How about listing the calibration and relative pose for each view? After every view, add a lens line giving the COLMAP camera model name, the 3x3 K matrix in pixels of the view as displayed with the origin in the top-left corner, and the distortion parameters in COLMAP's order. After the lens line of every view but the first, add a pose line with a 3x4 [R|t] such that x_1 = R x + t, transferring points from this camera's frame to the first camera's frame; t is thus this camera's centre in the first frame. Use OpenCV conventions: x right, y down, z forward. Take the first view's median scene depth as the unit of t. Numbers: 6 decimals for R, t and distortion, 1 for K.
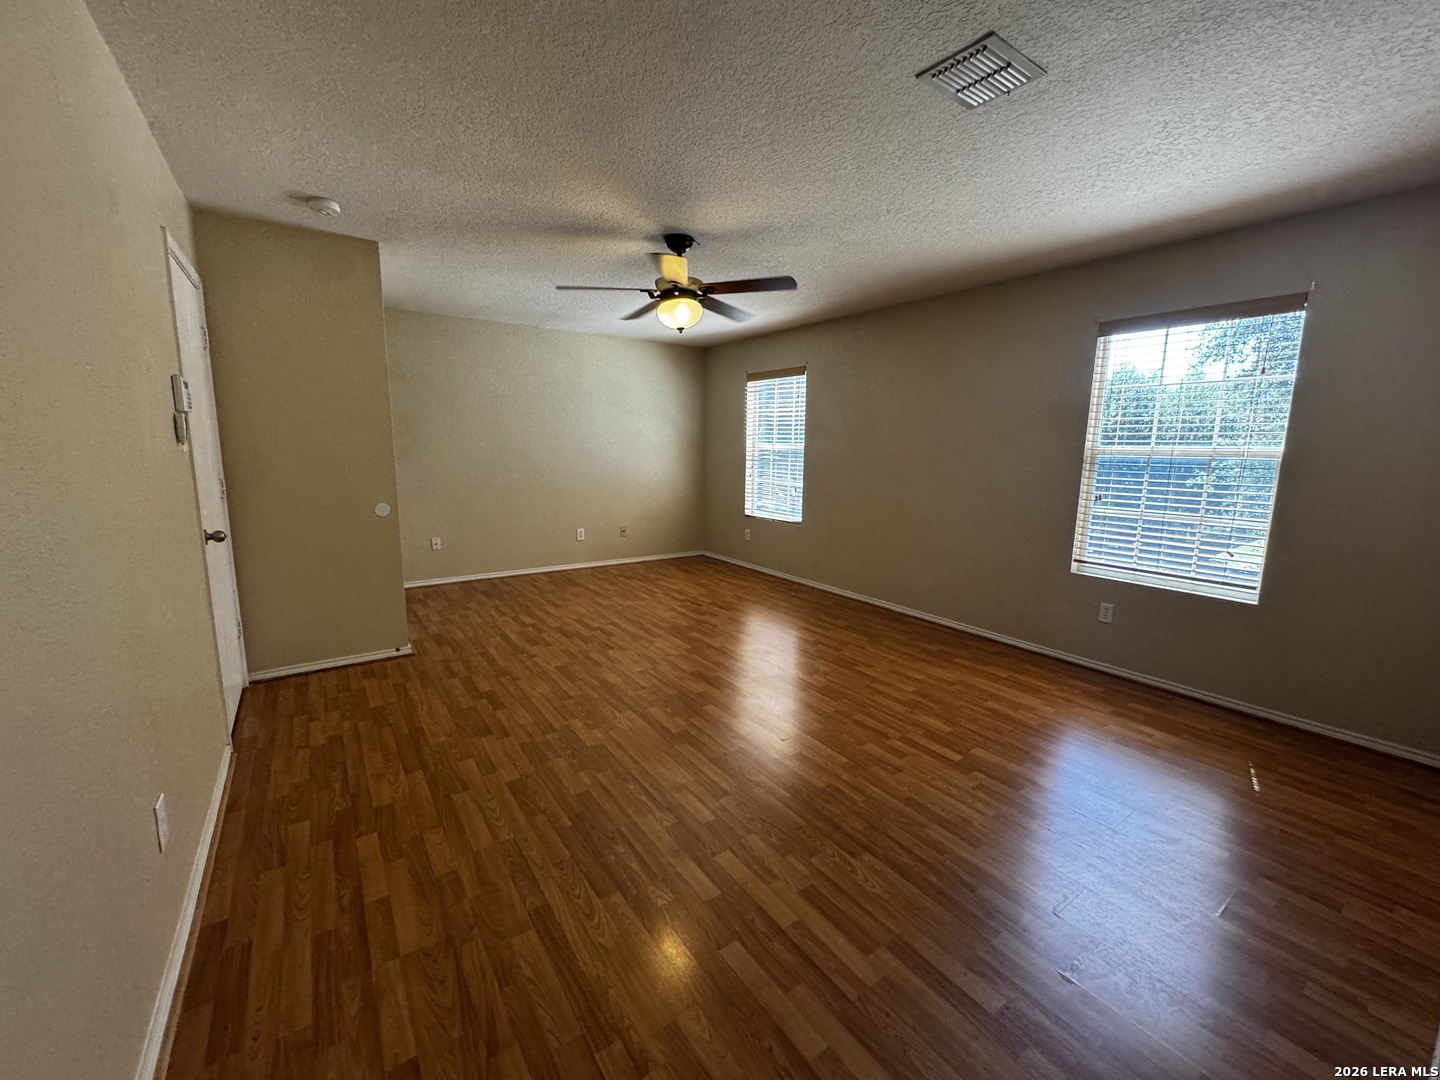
lens RADIAL K [[577.6, 0, 710.9], [0, 577.6, 537.3], [0, 0, 1]] dist [-0.004278, 0.001039]
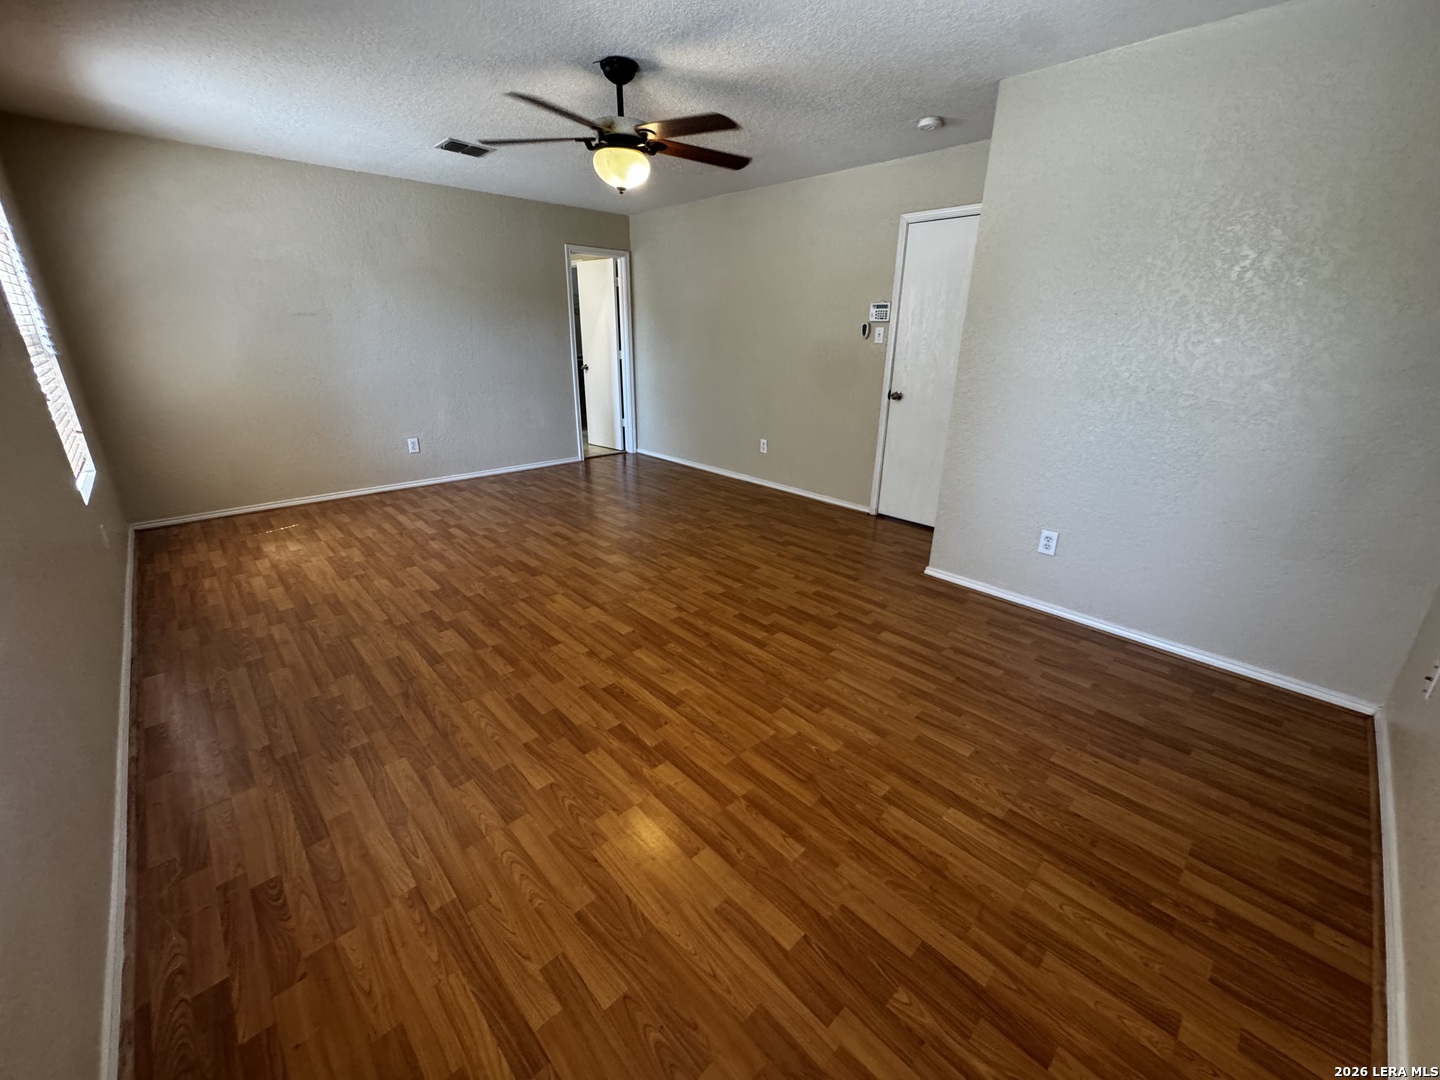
lens RADIAL K [[577.6, 0, 710.8], [0, 577.6, 541.5], [0, 0, 1]] dist [-0.004278, 0.001039]
pose [[-0.988938, 0.026277, -0.145982, -0.037421], [-0.048647, 0.872287, 0.486568, -0.282470], [0.140123, 0.488287, -0.861360, 1.719597]]
